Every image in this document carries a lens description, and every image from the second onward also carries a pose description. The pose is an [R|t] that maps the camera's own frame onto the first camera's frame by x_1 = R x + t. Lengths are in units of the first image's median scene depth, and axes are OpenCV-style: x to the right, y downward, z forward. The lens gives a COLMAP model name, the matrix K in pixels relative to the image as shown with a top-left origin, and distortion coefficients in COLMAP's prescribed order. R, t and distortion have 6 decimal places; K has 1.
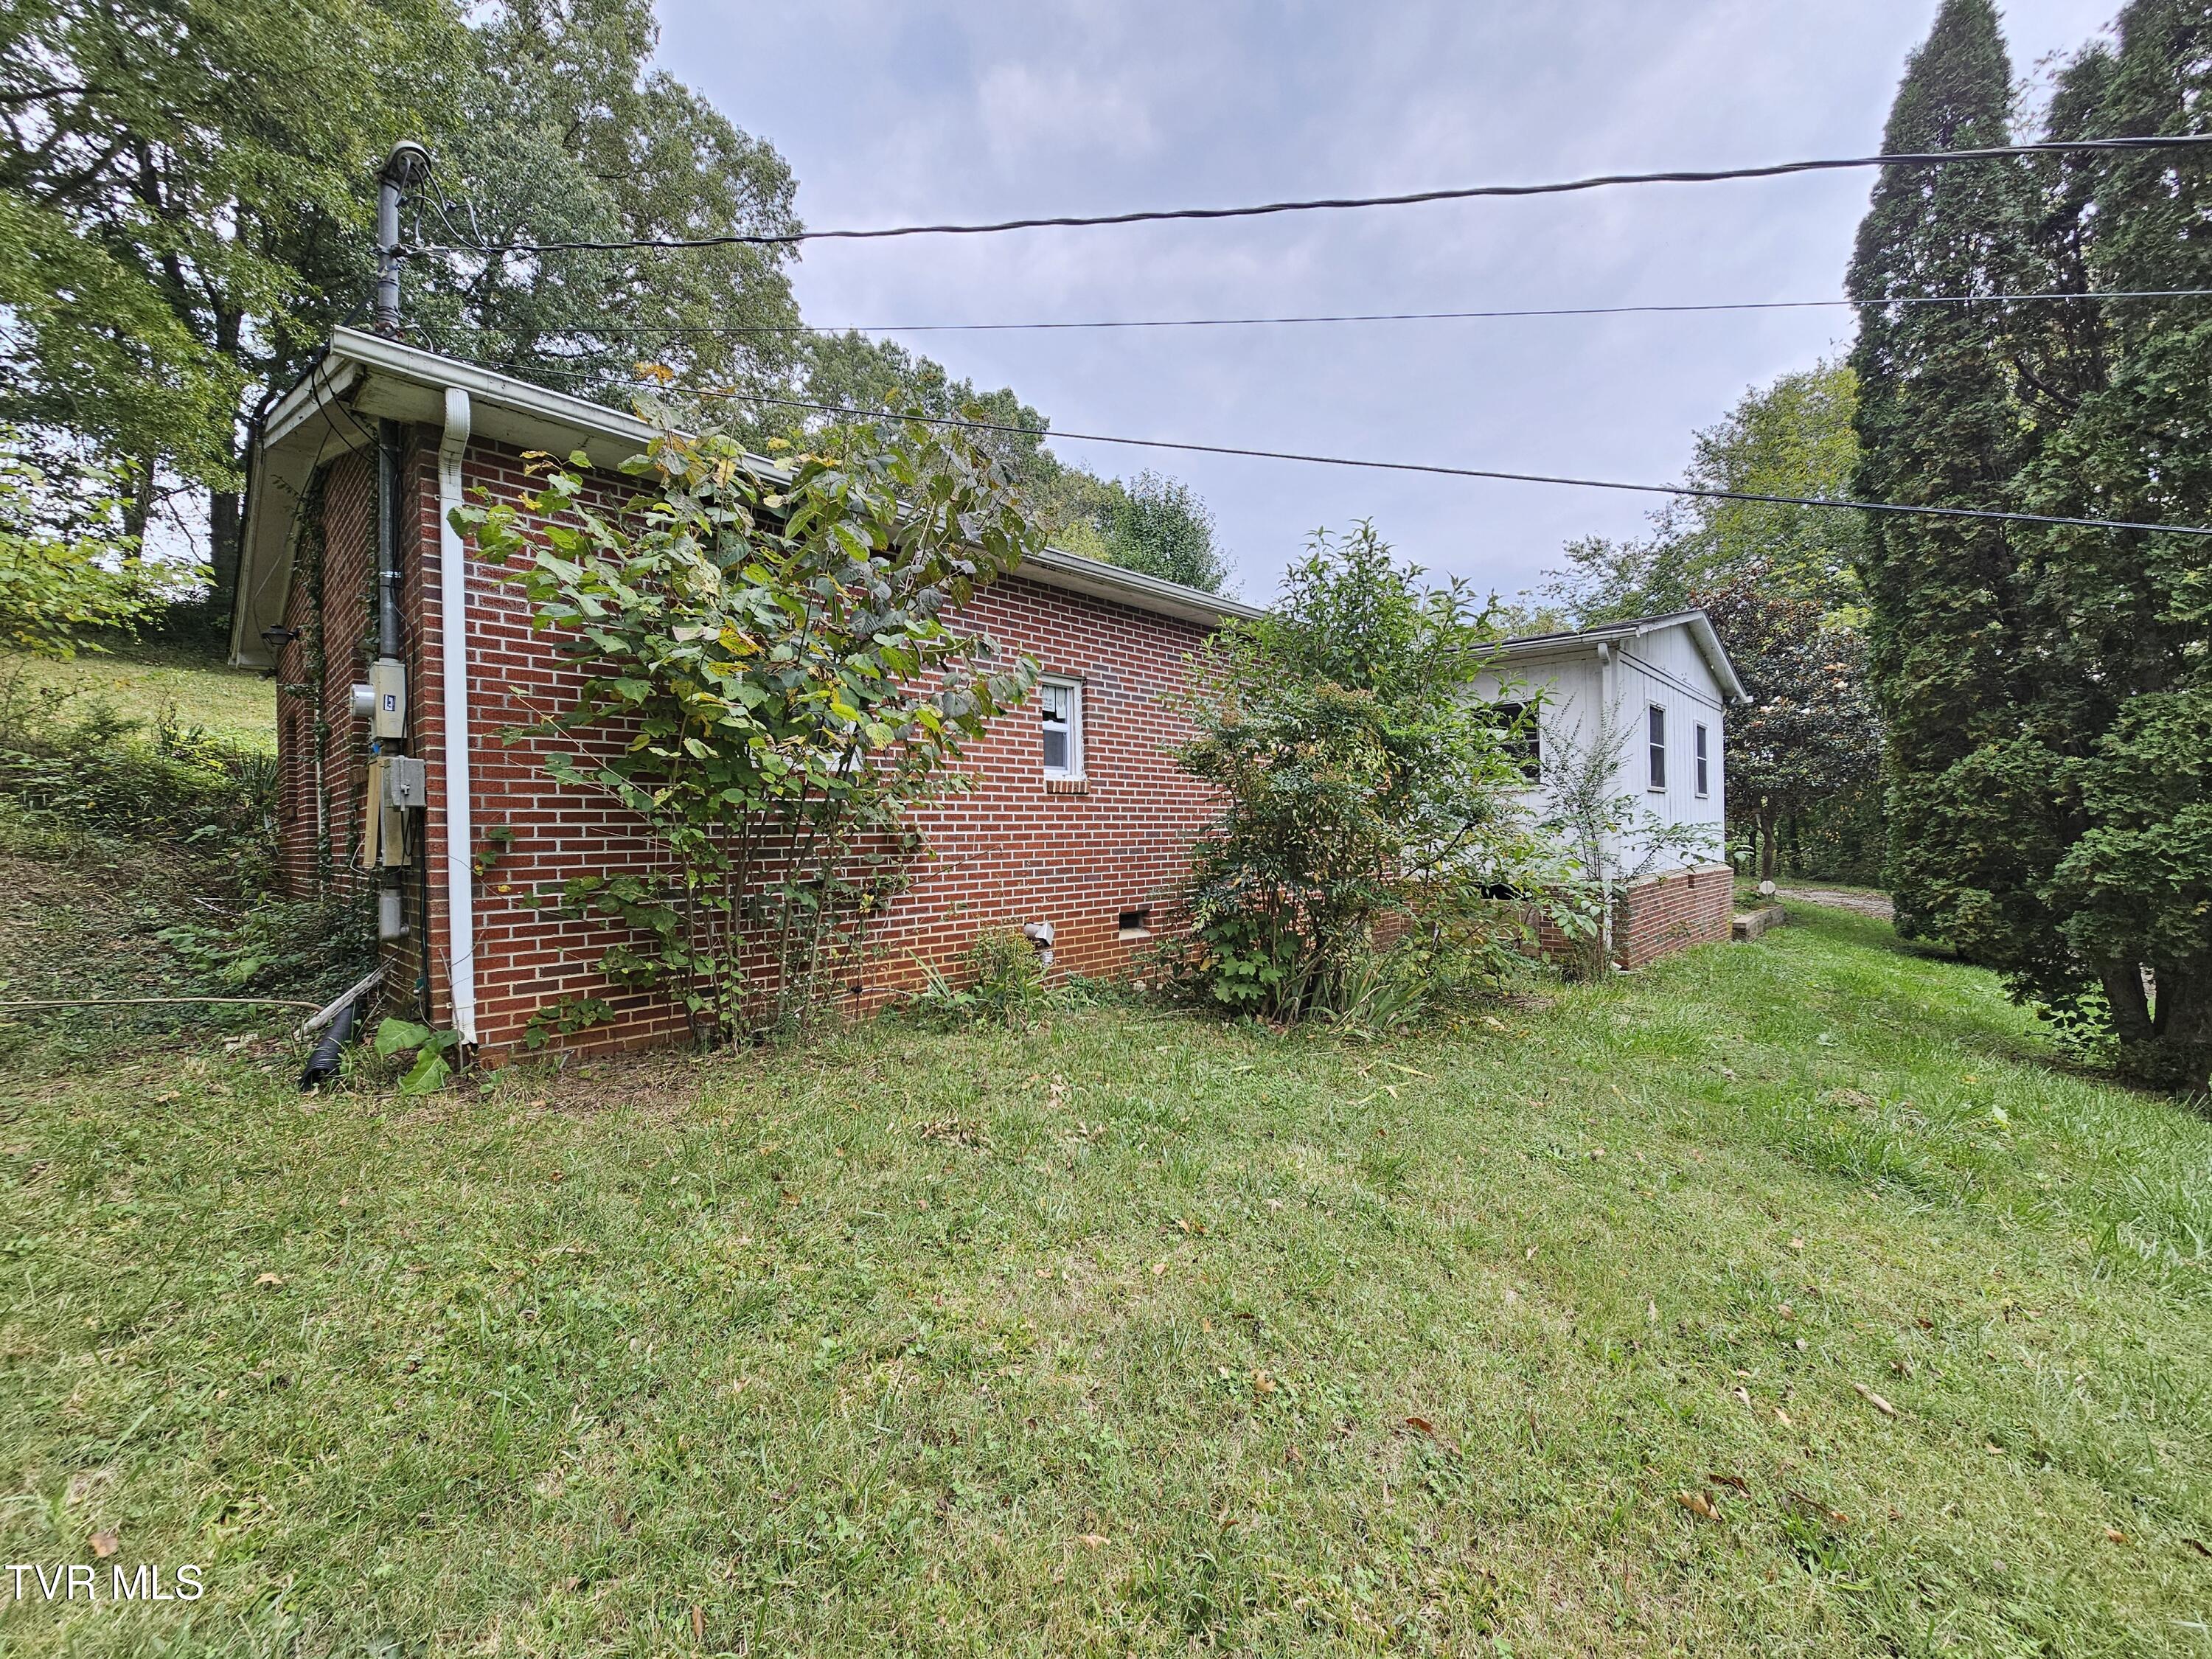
lens RADIAL K [[908.0, 0, 1106.7], [0, 908.0, 825.9], [0, 0, 1]] dist [0.003294, -0.000592]
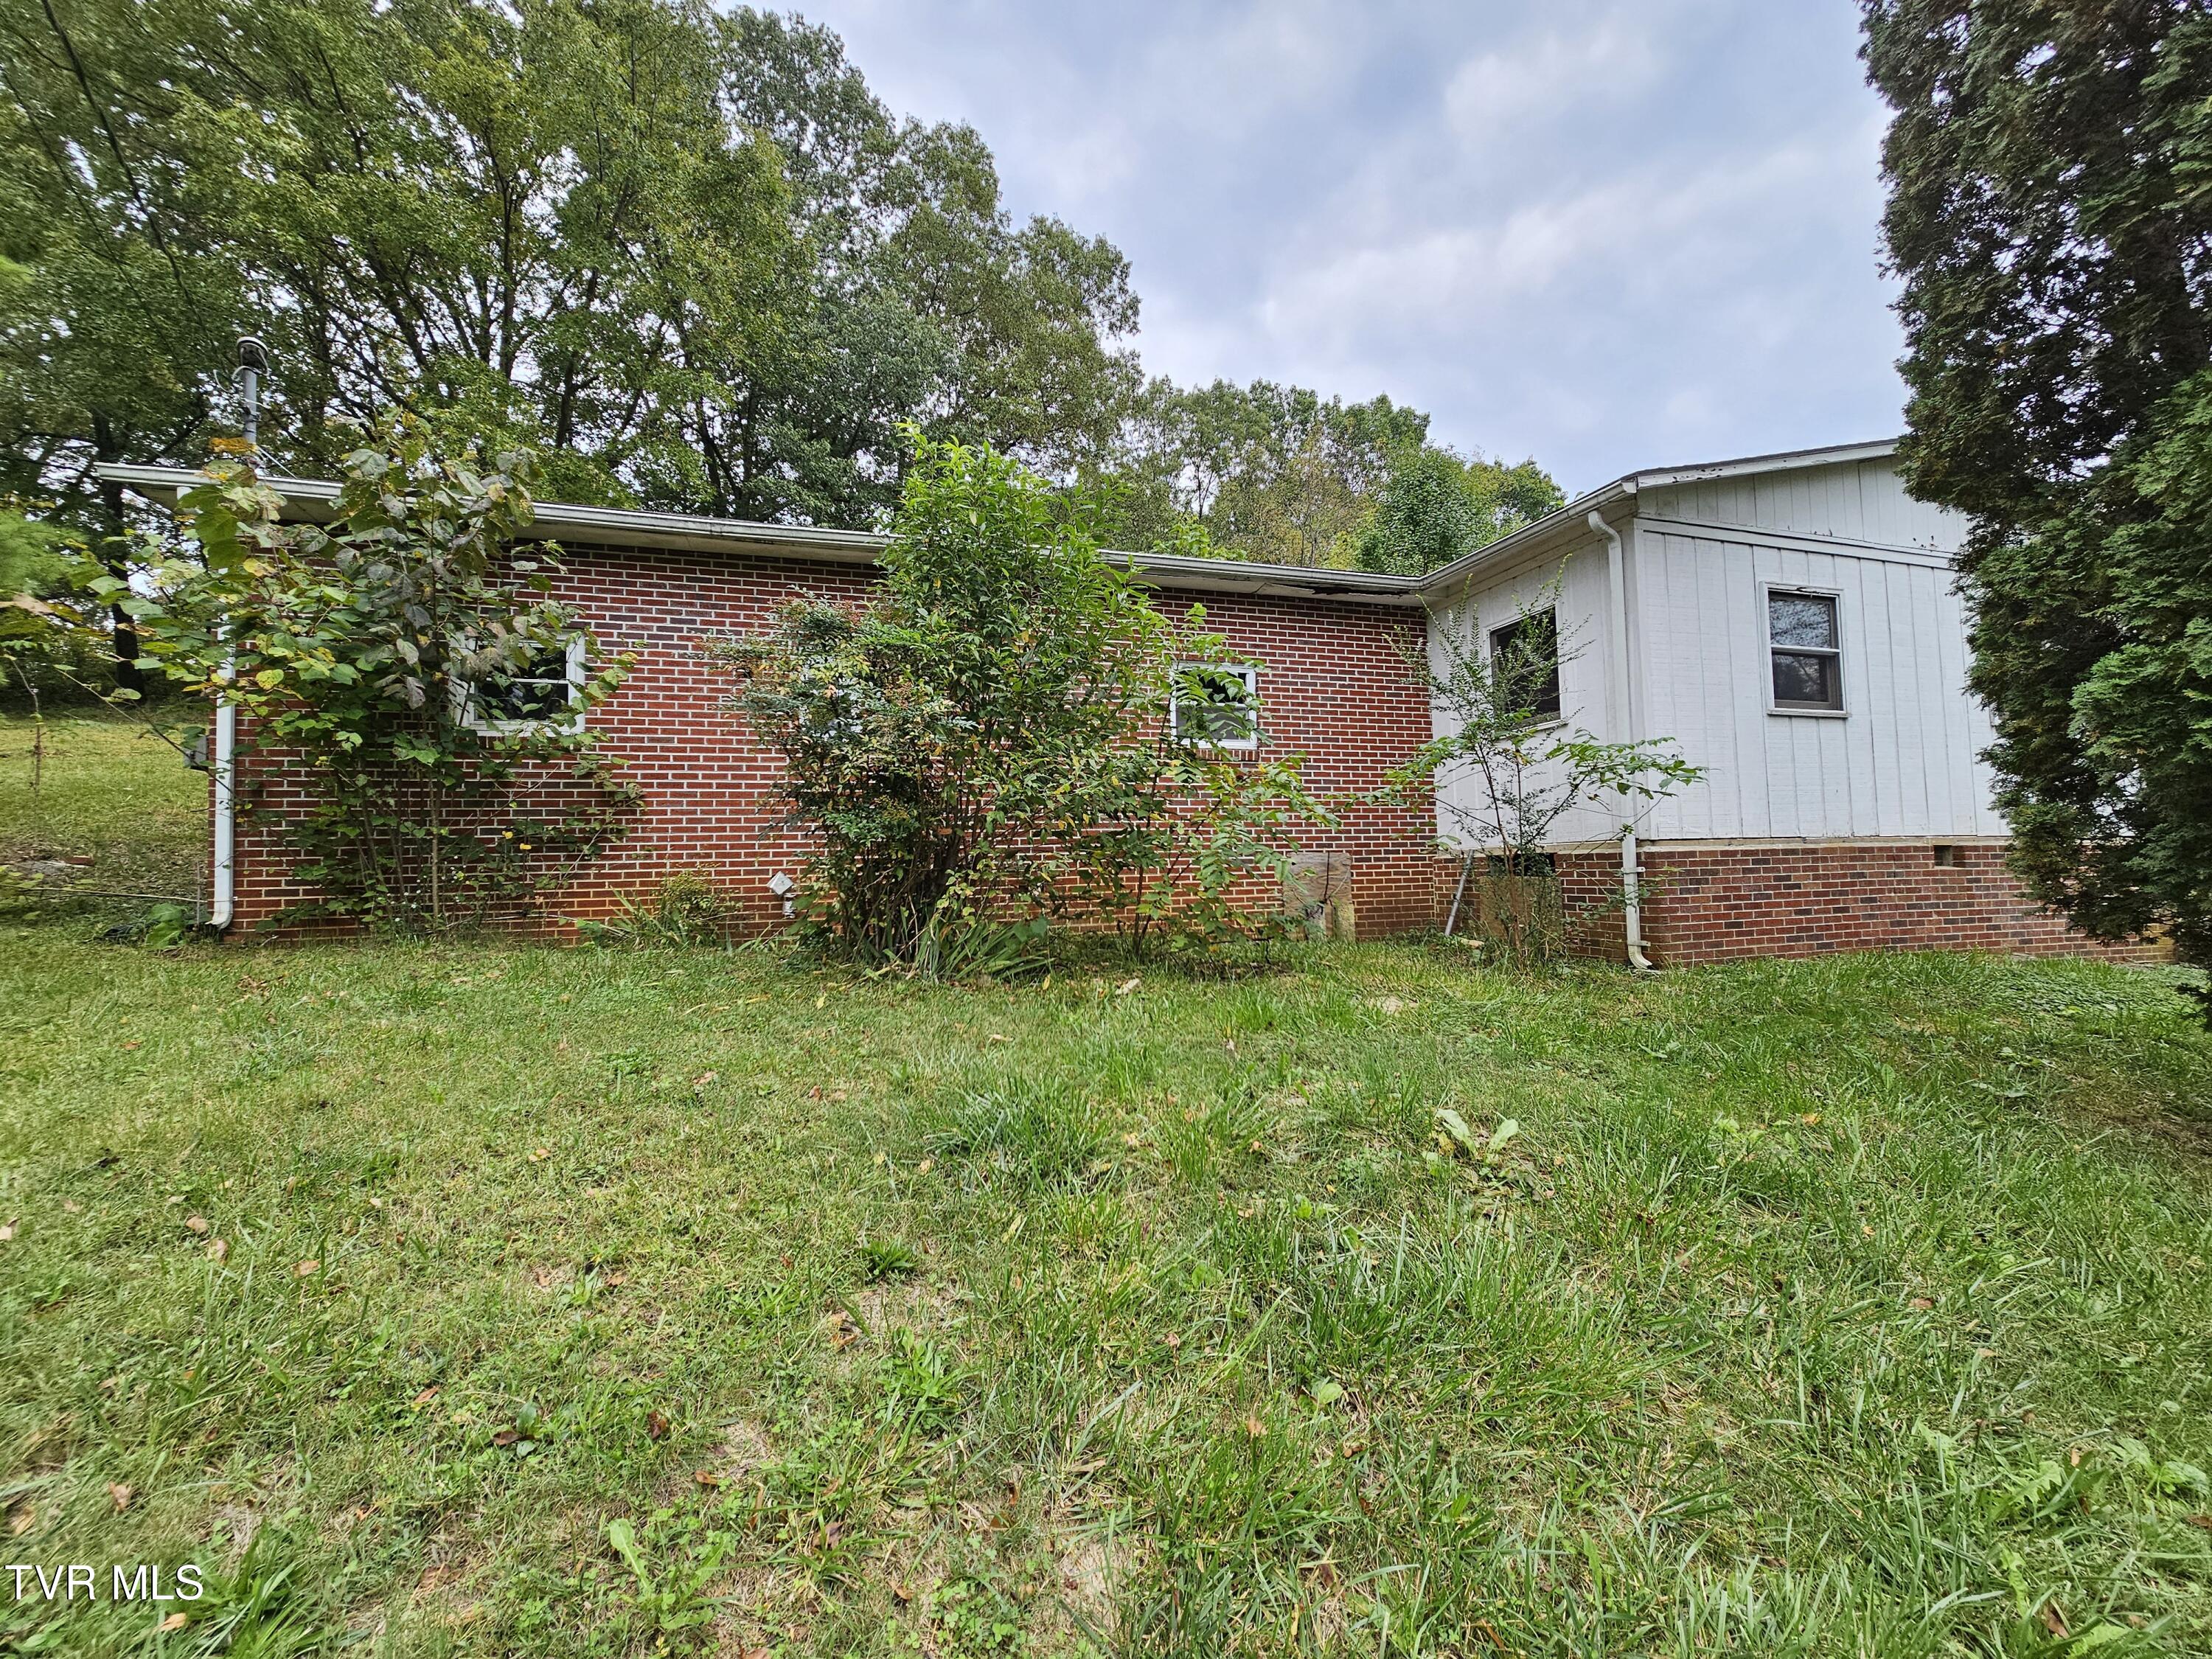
lens RADIAL K [[908.0, 0, 1105.2], [0, 908.0, 830.8], [0, 0, 1]] dist [0.003294, -0.000592]
pose [[0.865394, -0.034518, -0.499901, 0.109599], [0.016435, 0.999043, -0.040533, 0.014588], [0.500822, 0.026861, 0.865134, 0.037814]]
